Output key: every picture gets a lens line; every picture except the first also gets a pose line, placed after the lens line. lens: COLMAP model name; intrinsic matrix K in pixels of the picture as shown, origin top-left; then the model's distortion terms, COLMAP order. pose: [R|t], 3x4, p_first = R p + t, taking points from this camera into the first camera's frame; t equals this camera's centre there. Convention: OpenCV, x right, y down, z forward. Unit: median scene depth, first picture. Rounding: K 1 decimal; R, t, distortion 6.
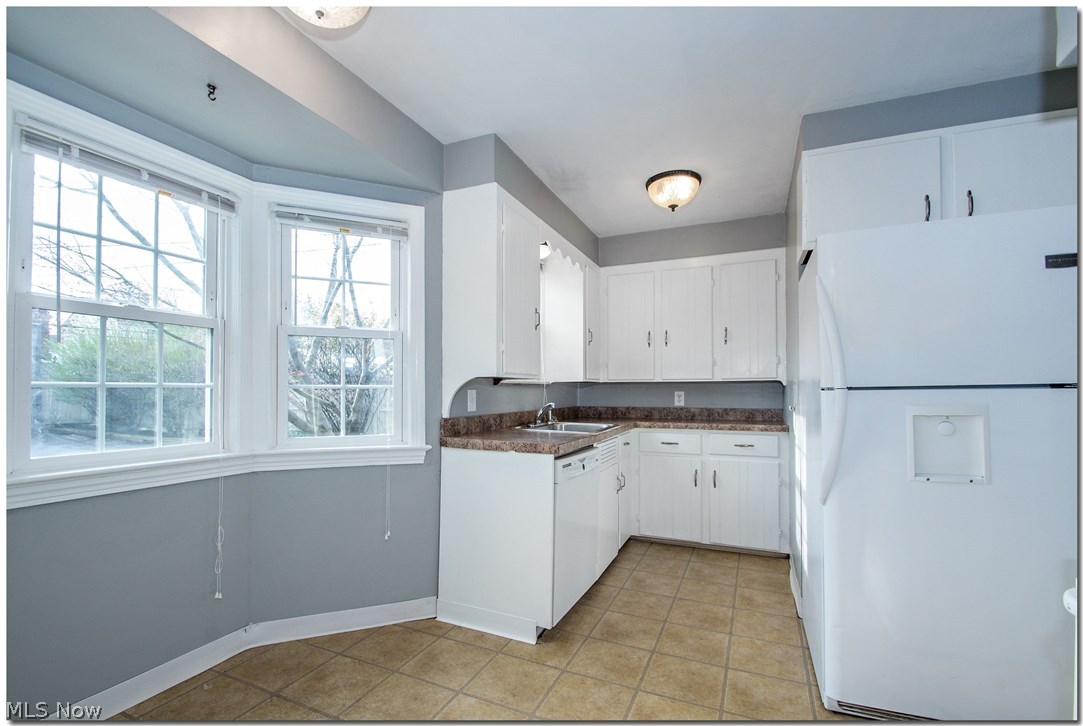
lens RADIAL K [[478.7, 0, 542.3], [0, 478.7, 385.2], [0, 0, 1]] dist [-0.000410, -0.000226]
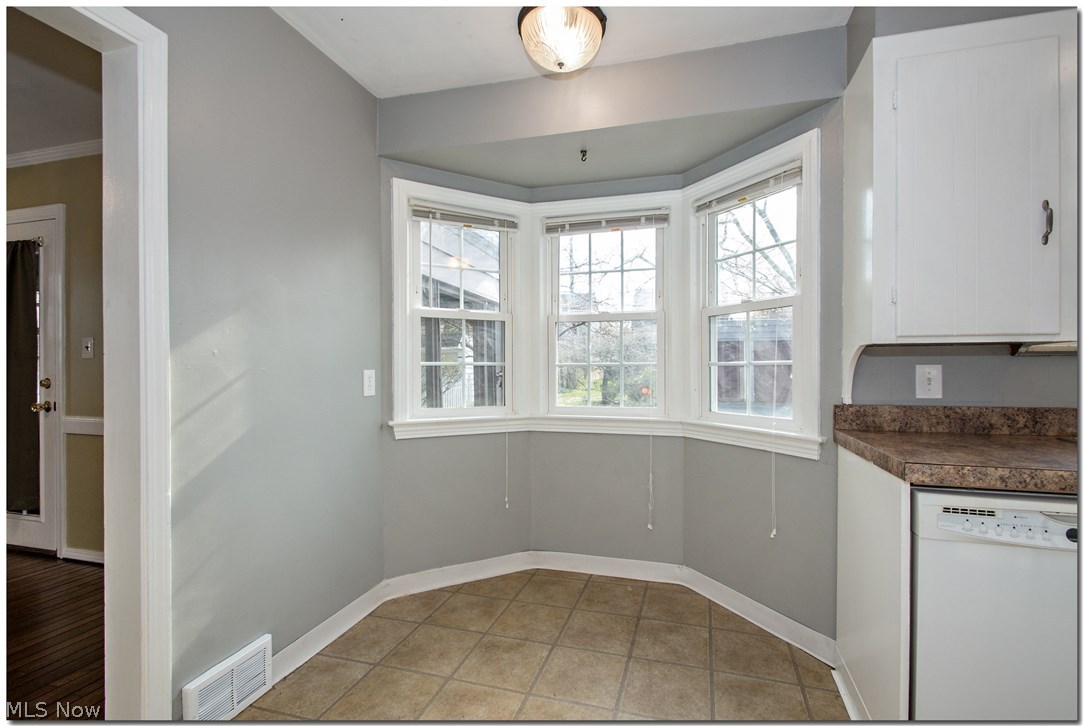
lens RADIAL K [[464.9, 0, 544.0], [0, 464.9, 374.1], [0, 0, 1]] dist [0.019316, -0.000028]
pose [[0.158758, 0.006379, -0.987297, 0.452874], [0.013228, 0.999876, 0.008587, 0.011416], [0.987229, -0.014423, 0.158654, 0.460670]]
